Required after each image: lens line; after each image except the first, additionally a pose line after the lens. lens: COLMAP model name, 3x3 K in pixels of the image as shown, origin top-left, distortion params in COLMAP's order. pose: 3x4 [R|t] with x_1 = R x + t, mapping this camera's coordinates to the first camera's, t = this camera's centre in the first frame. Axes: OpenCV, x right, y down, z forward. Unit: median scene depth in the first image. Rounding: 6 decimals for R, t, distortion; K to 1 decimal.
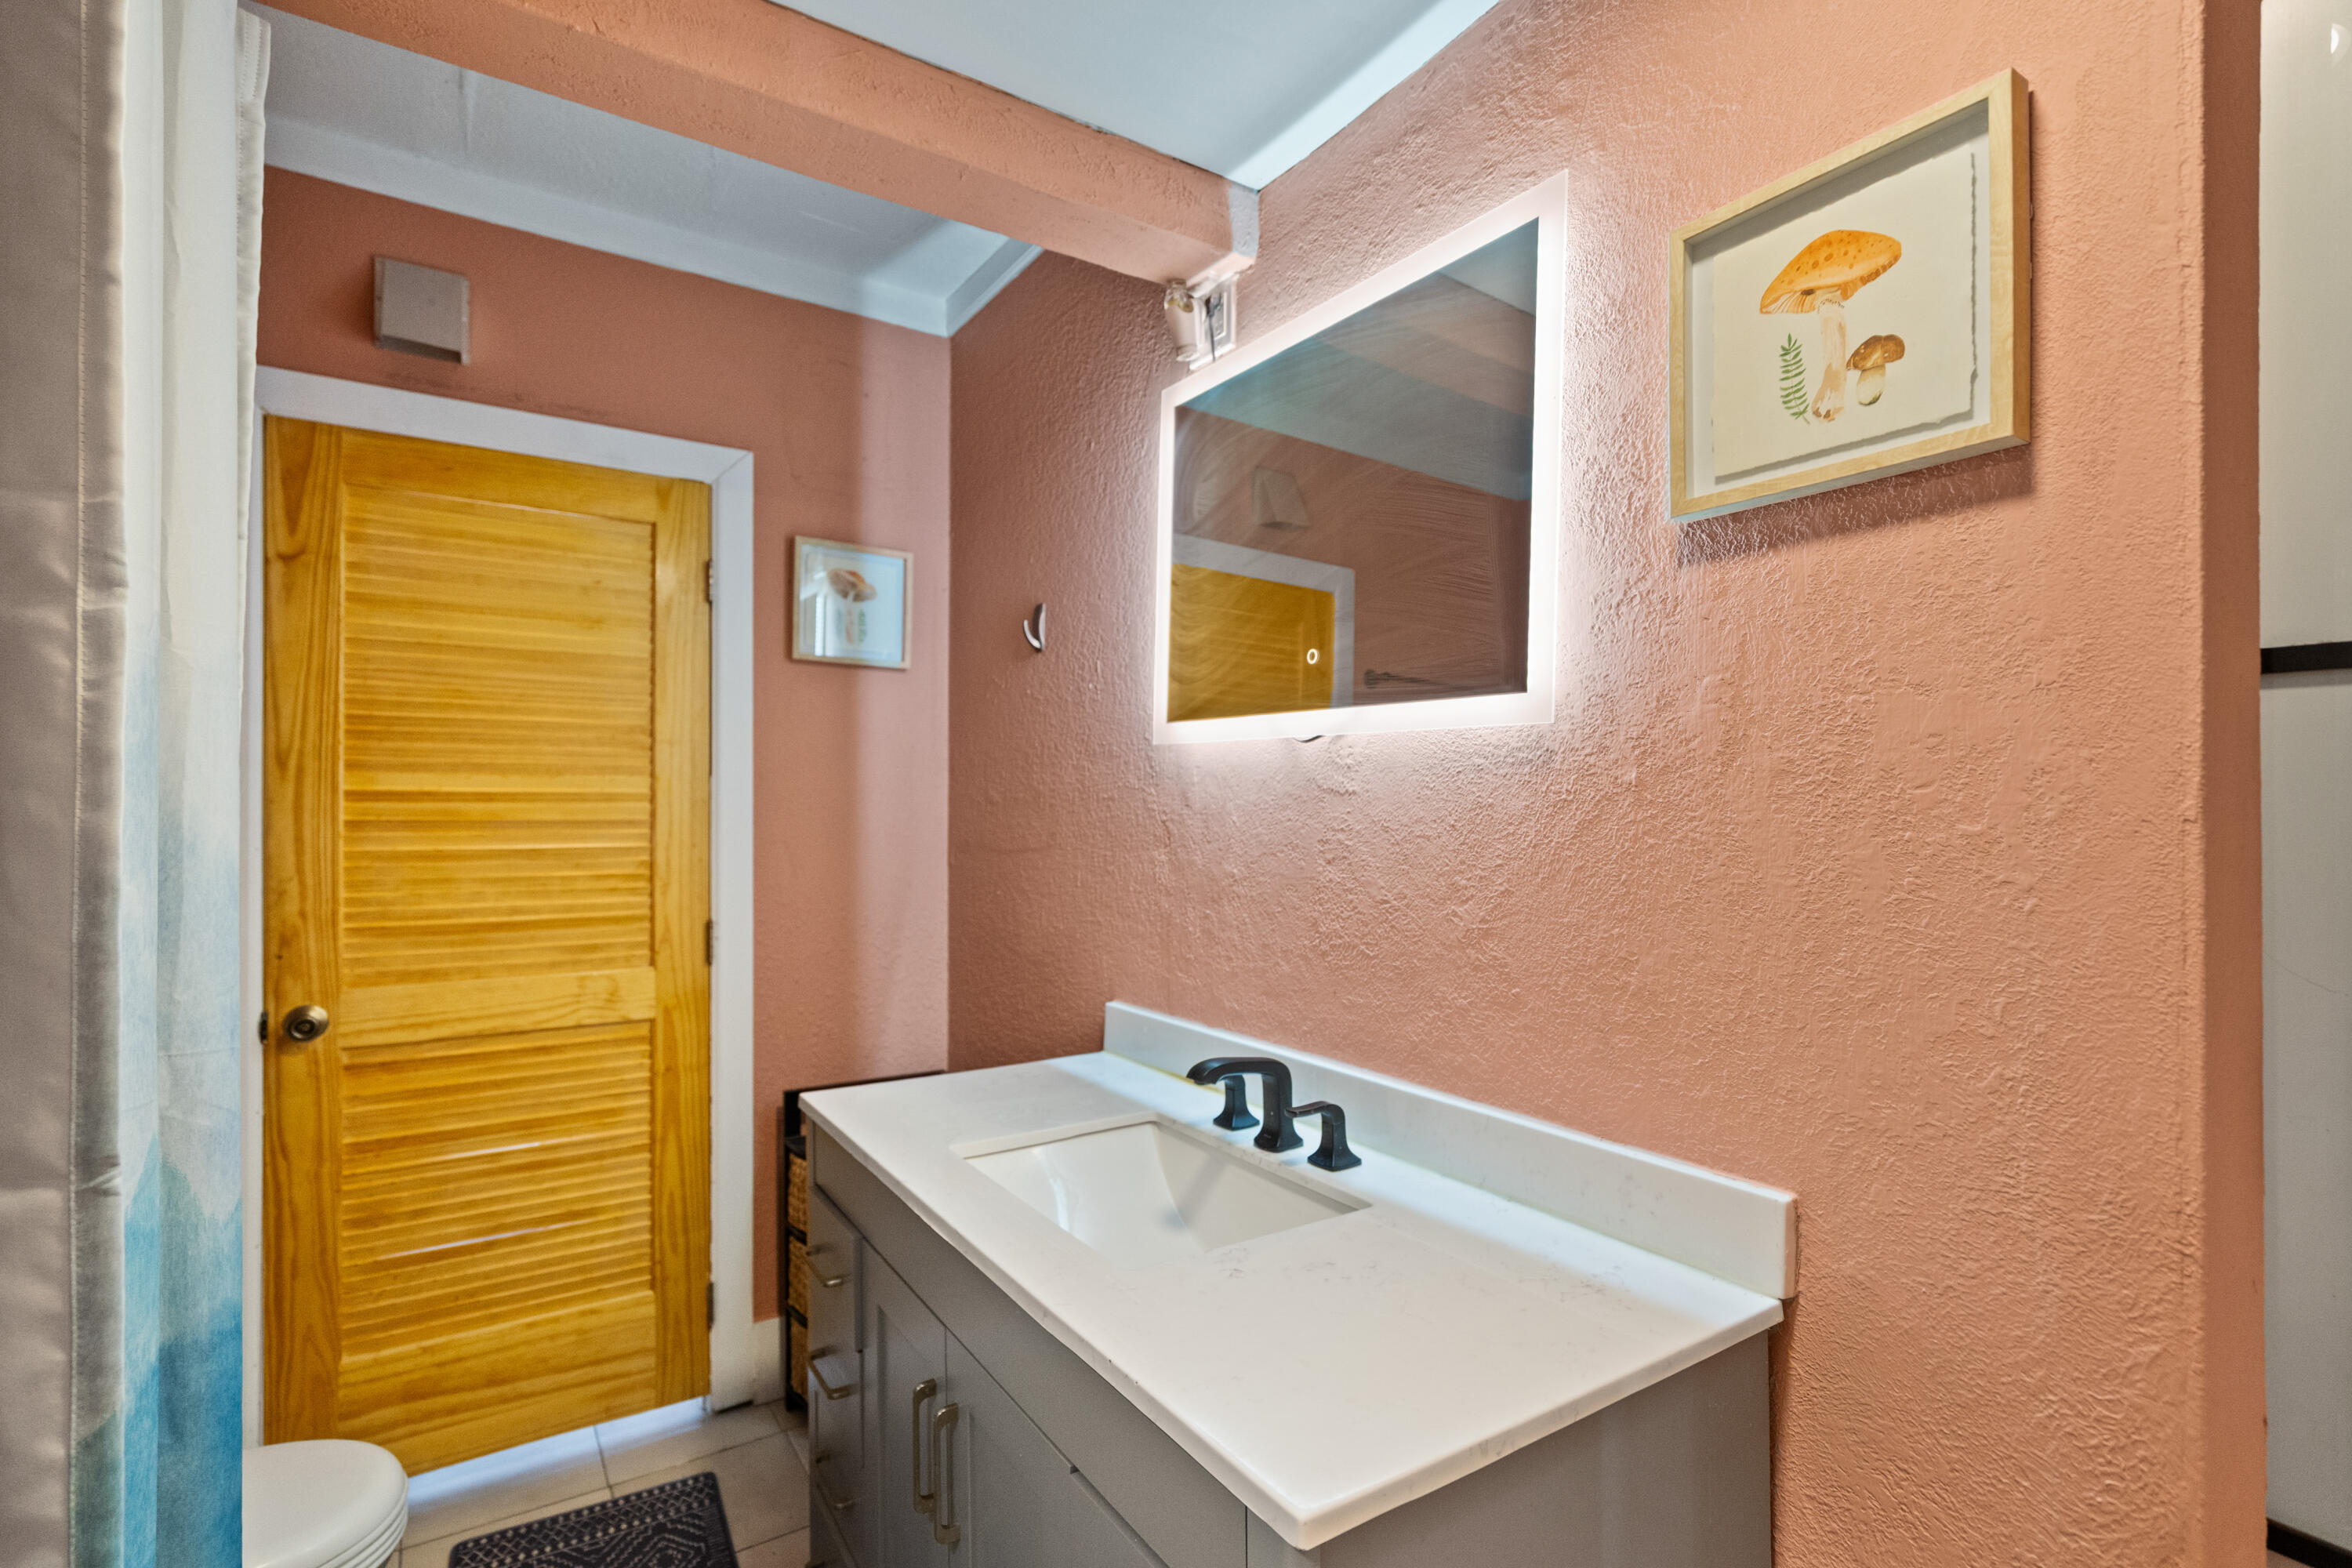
lens RADIAL K [[1074.4, 0, 1174.5], [0, 1074.4, 796.8], [0, 0, 1]] dist [-0.009029, 0.002911]
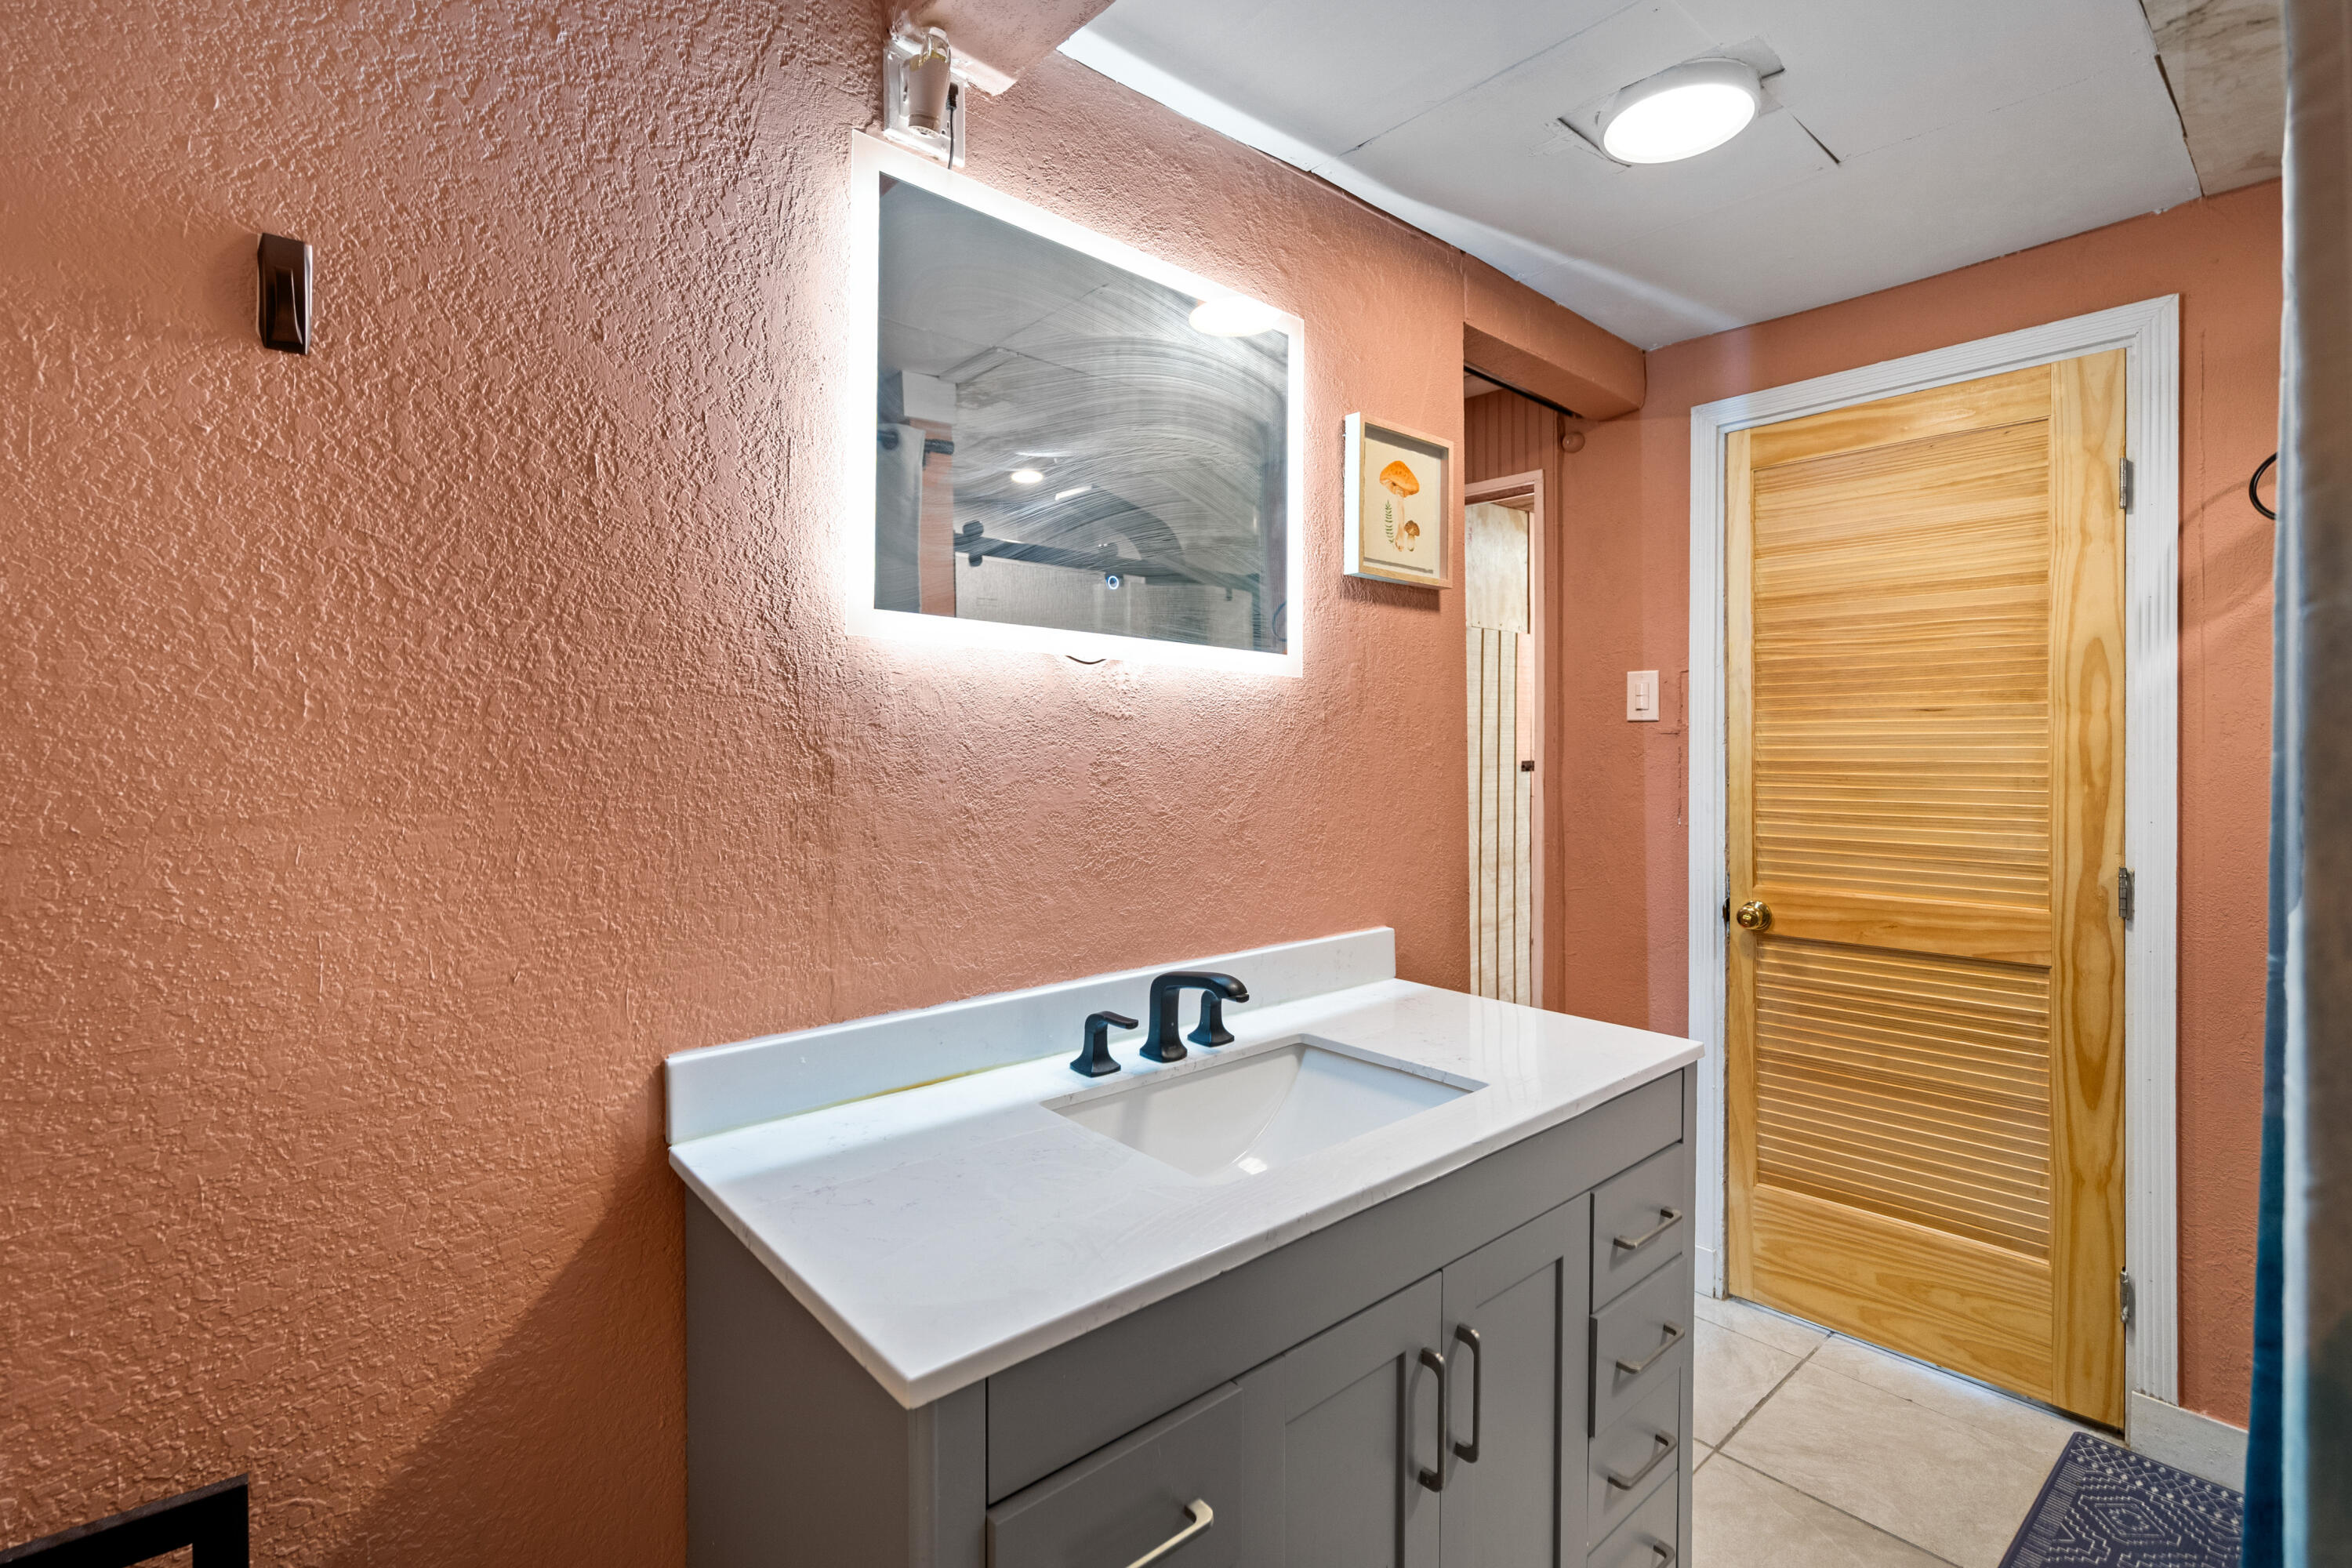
lens RADIAL K [[1074.4, 0, 1174.7], [0, 1074.4, 768.8], [0, 0, 1]] dist [-0.009029, 0.002911]
pose [[-0.133061, -0.009029, 0.991067, -1.049797], [-0.004622, 0.999953, 0.008490, 0.044281], [-0.991097, -0.003451, -0.133096, 1.268654]]
